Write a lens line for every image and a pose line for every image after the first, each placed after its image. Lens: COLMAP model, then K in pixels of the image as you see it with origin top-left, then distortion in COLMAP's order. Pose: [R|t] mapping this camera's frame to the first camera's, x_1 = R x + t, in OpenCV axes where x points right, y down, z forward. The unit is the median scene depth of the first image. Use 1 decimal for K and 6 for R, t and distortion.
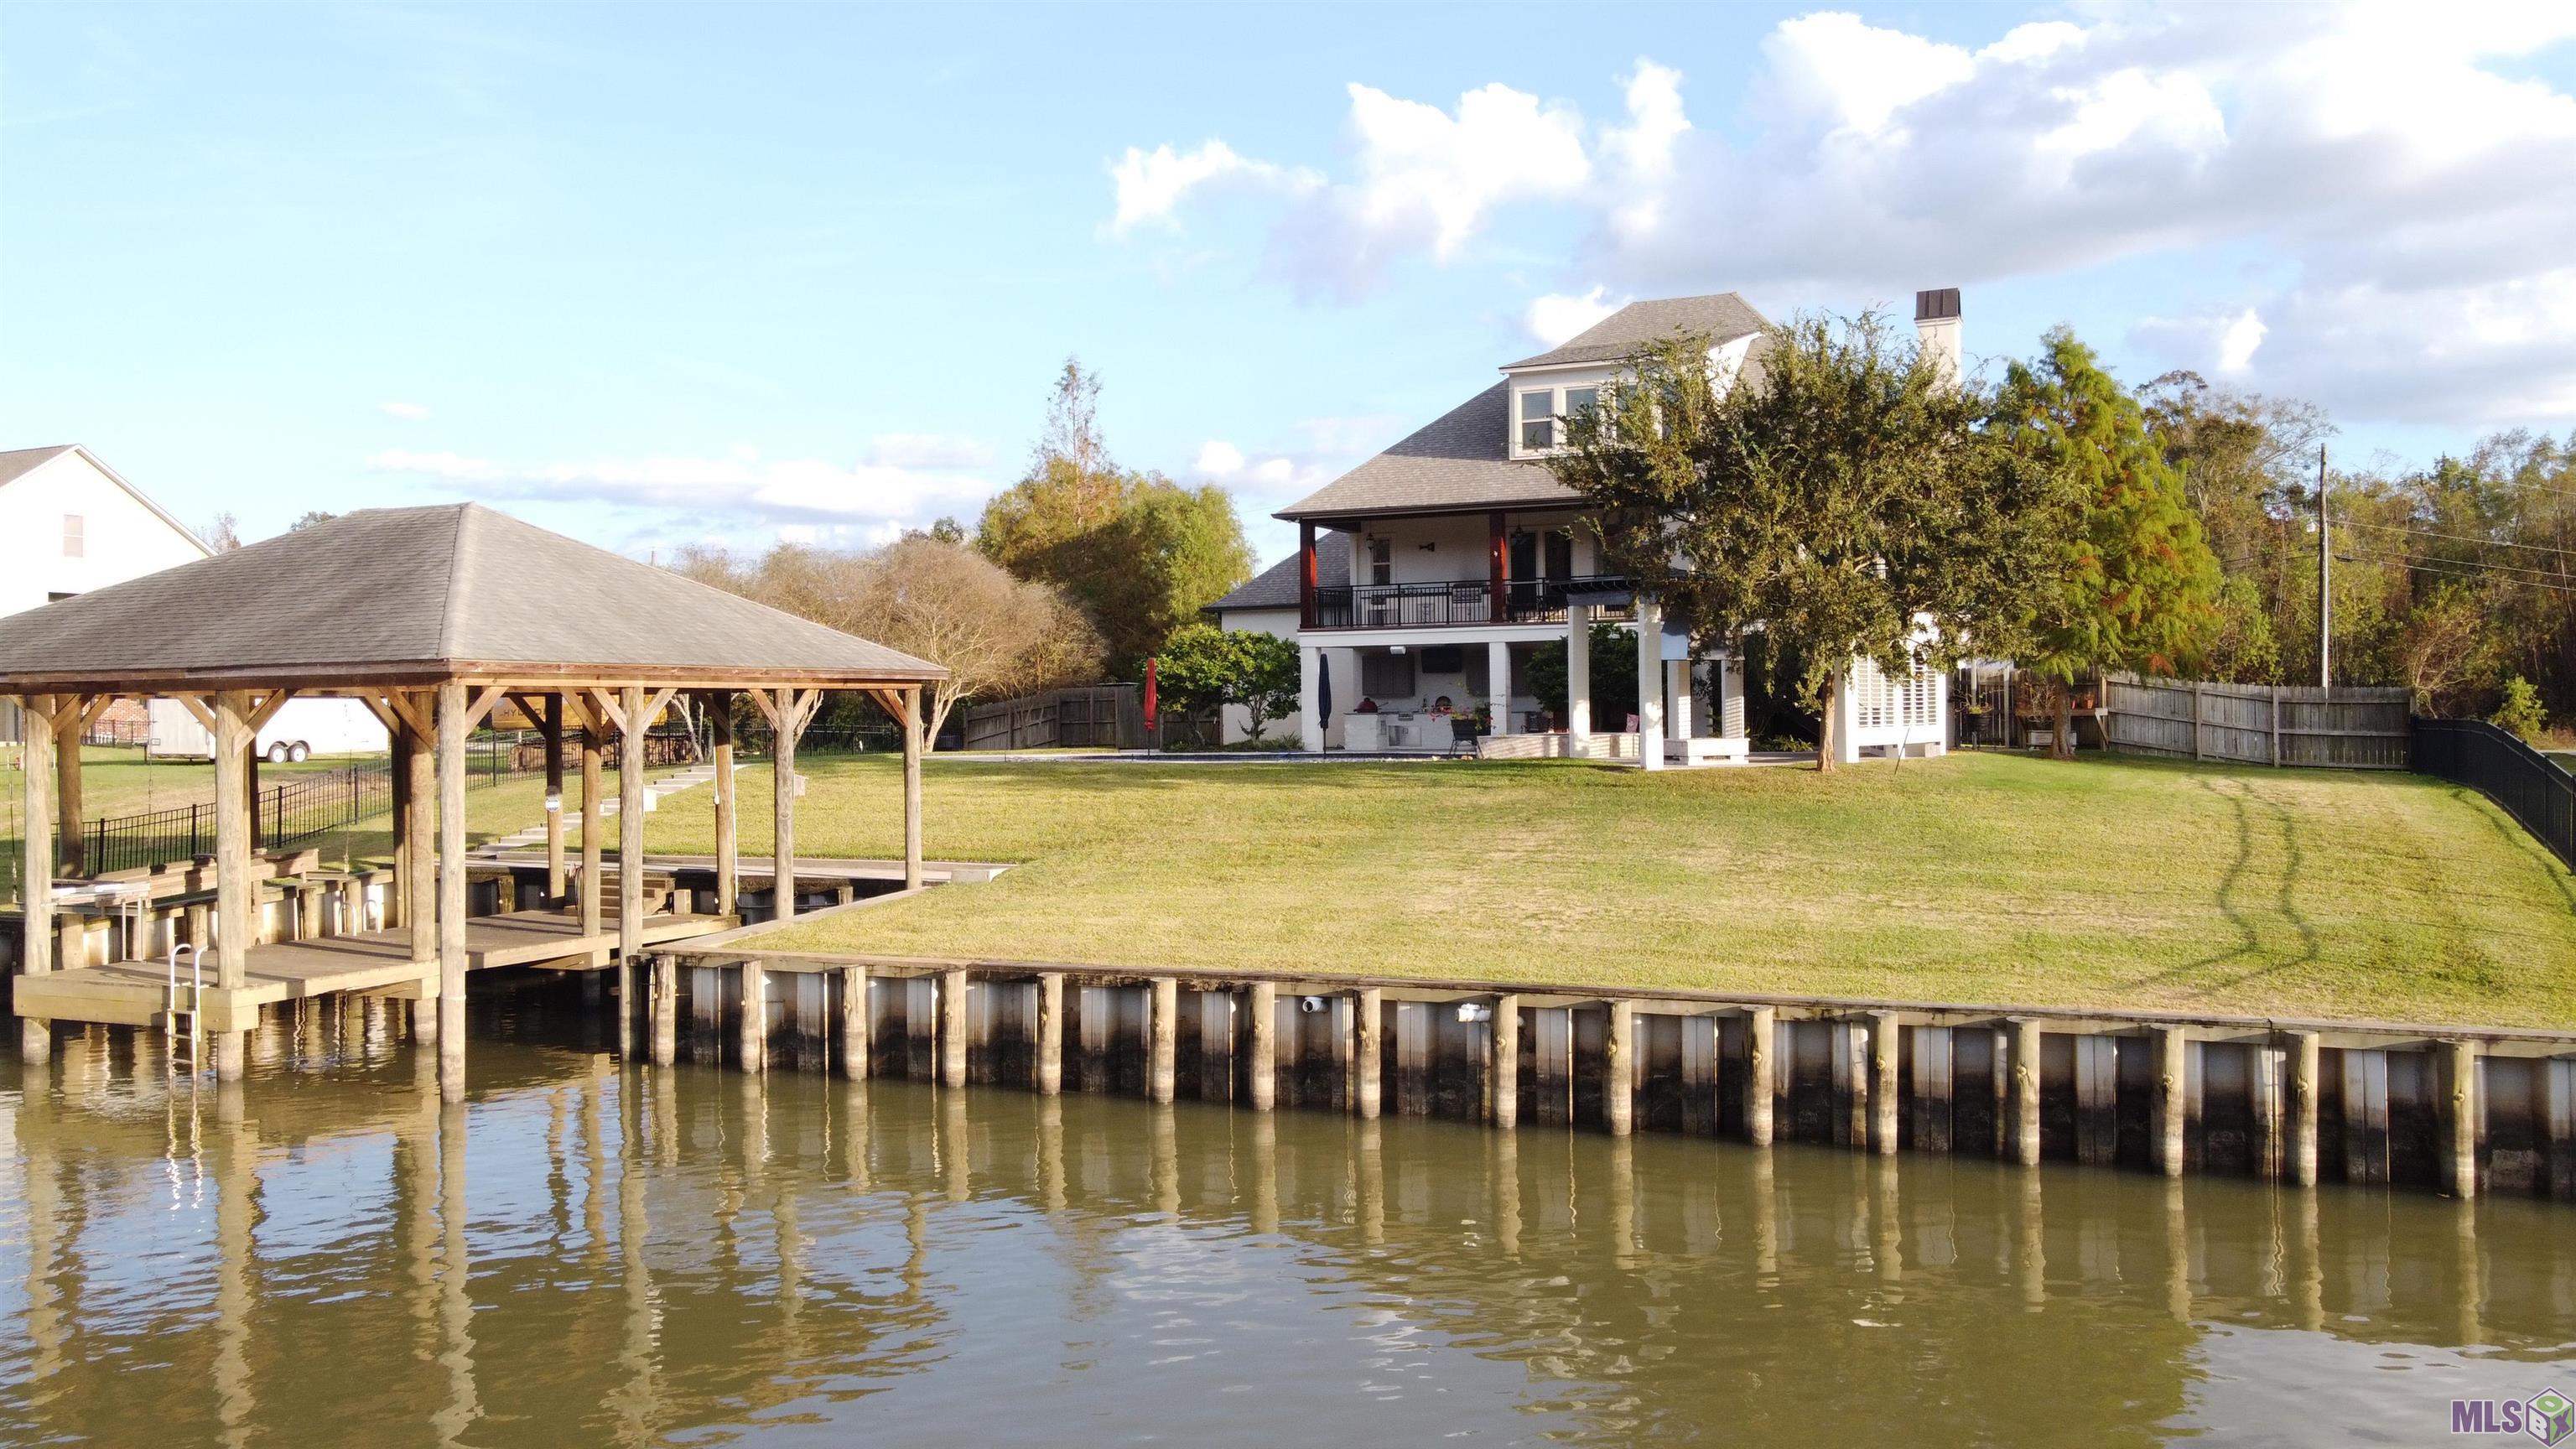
lens RADIAL K [[1975.2, 0, 1283.4], [0, 1975.2, 720.7], [0, 0, 1]] dist [0.000617, 0.031502]
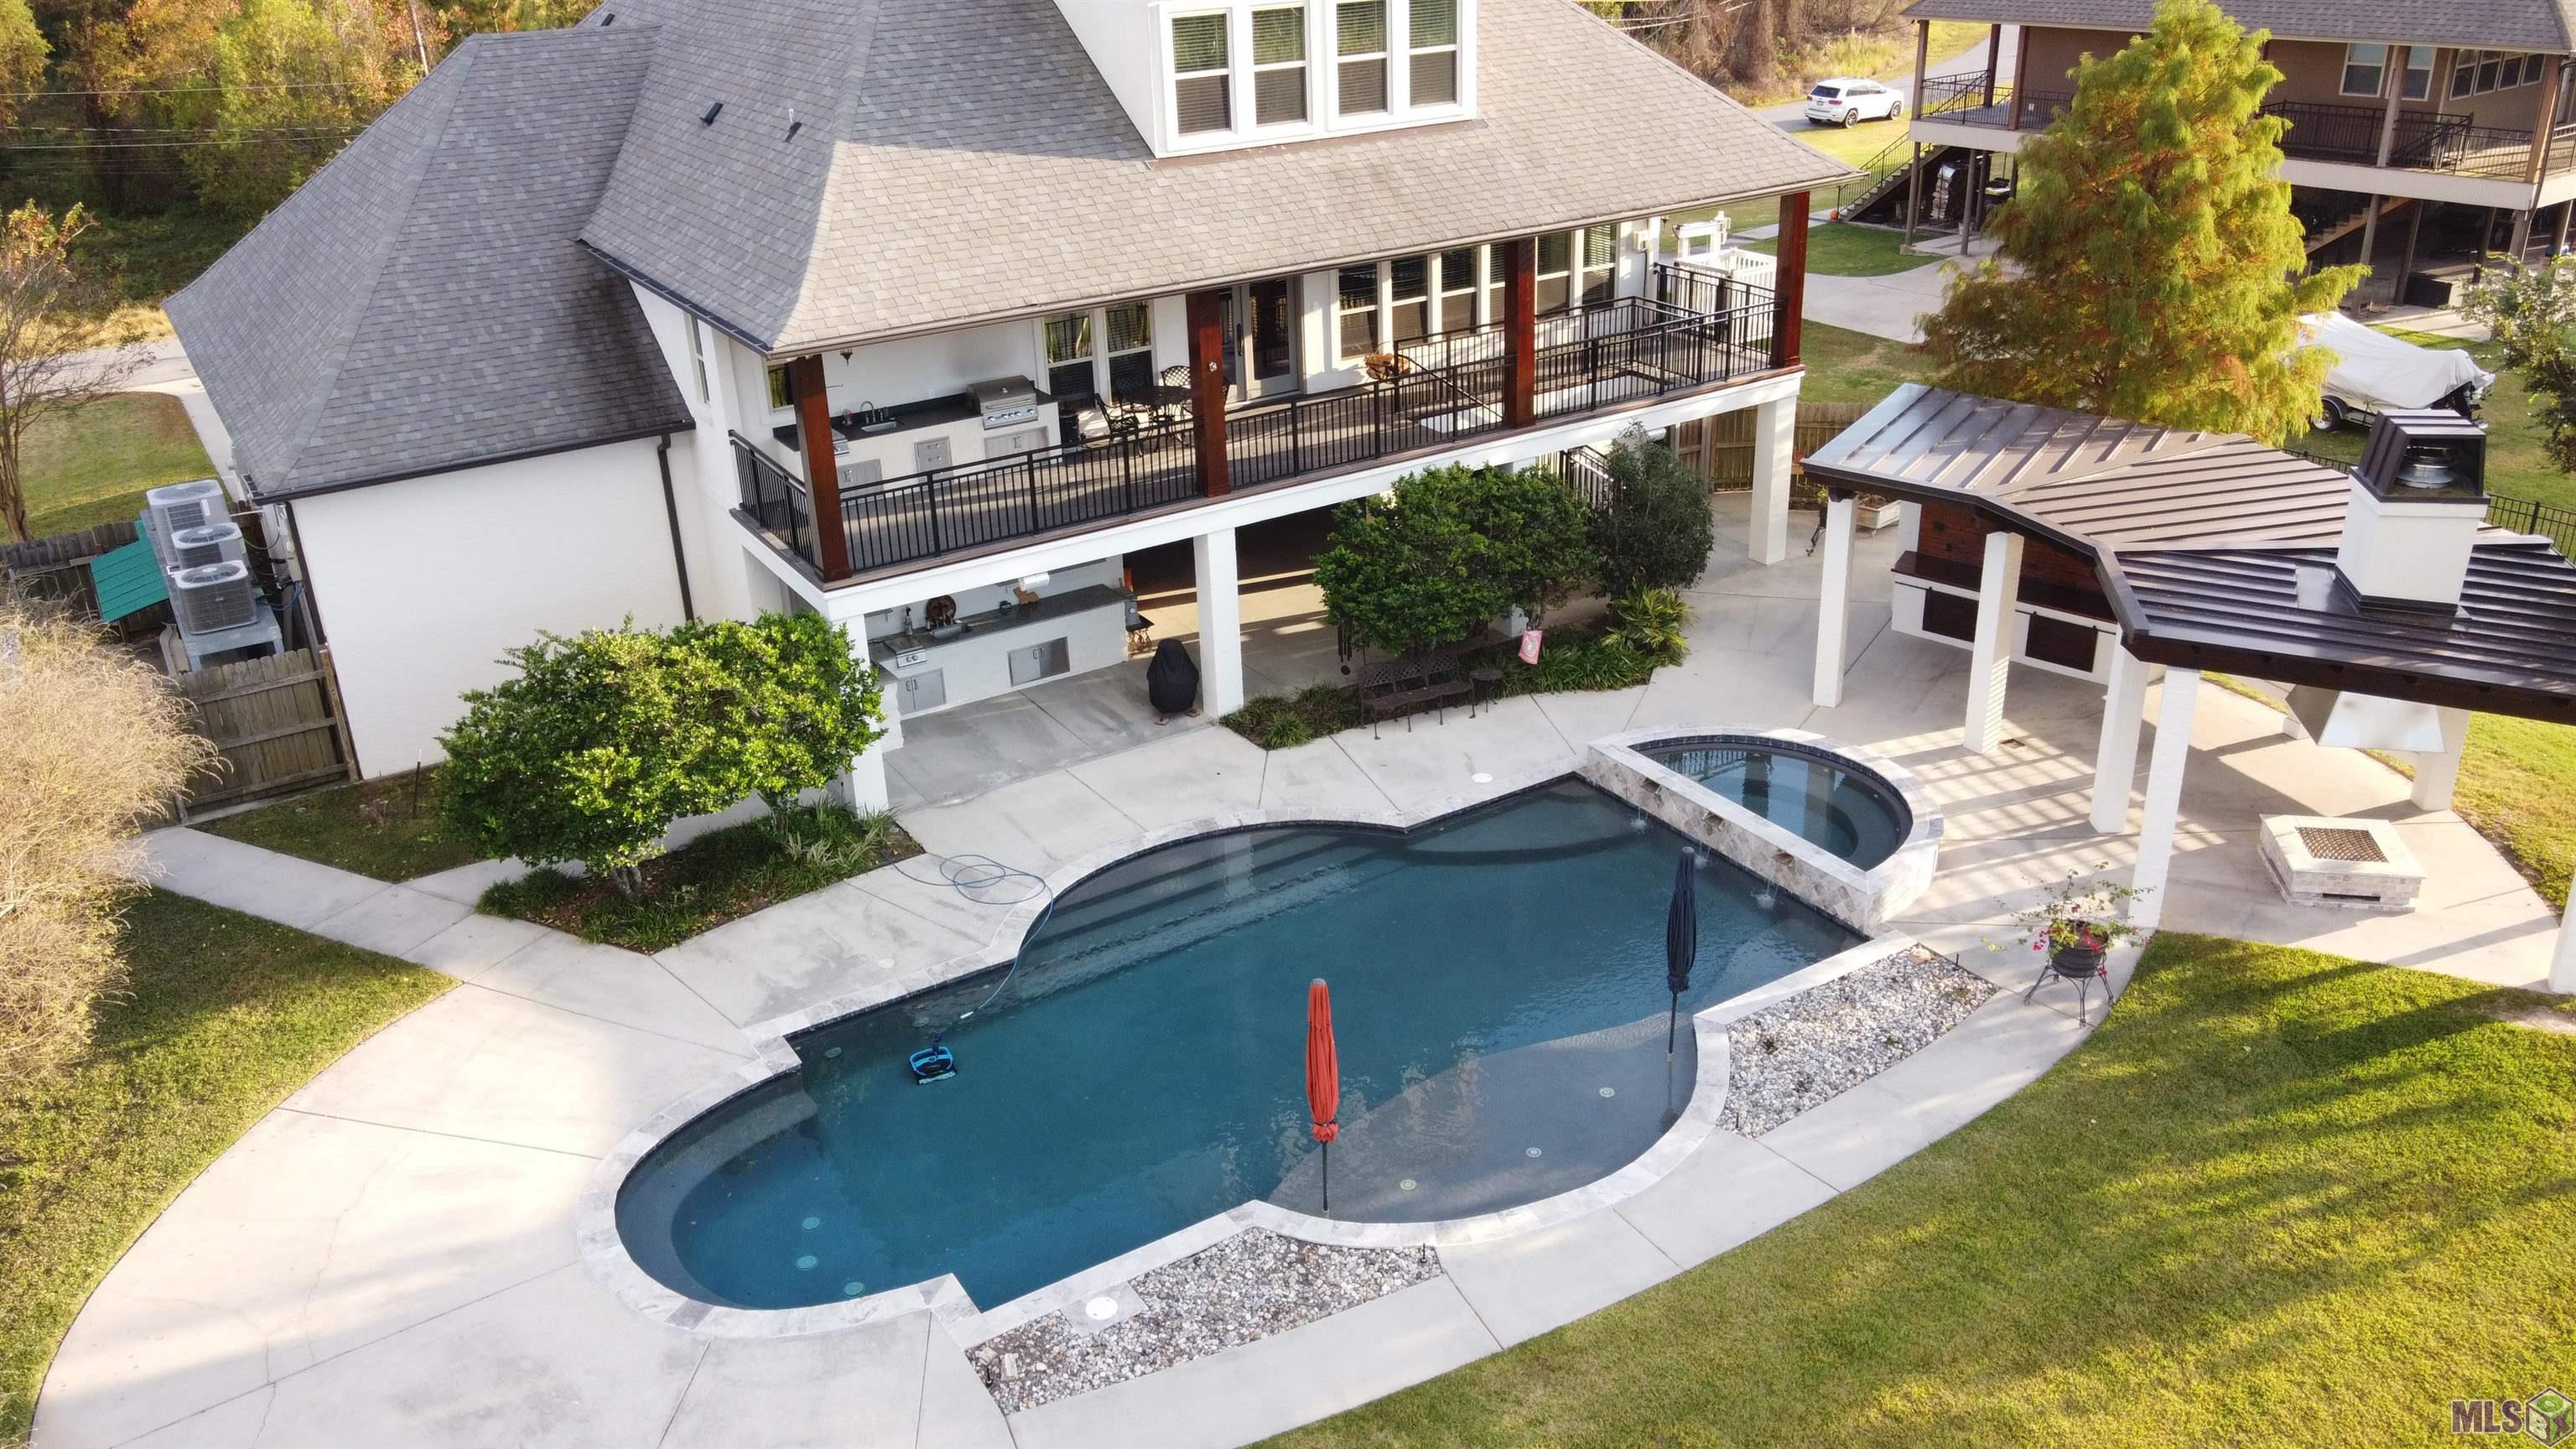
lens RADIAL K [[1975.2, 0, 1288.4], [0, 1975.2, 699.1], [0, 0, 1]] dist [0.000617, 0.031502]
pose [[0.540763, -0.345136, 0.767109, -0.443369], [0.033608, 0.920086, 0.390271, -0.298676], [-0.840503, -0.185263, 0.509148, 1.036154]]
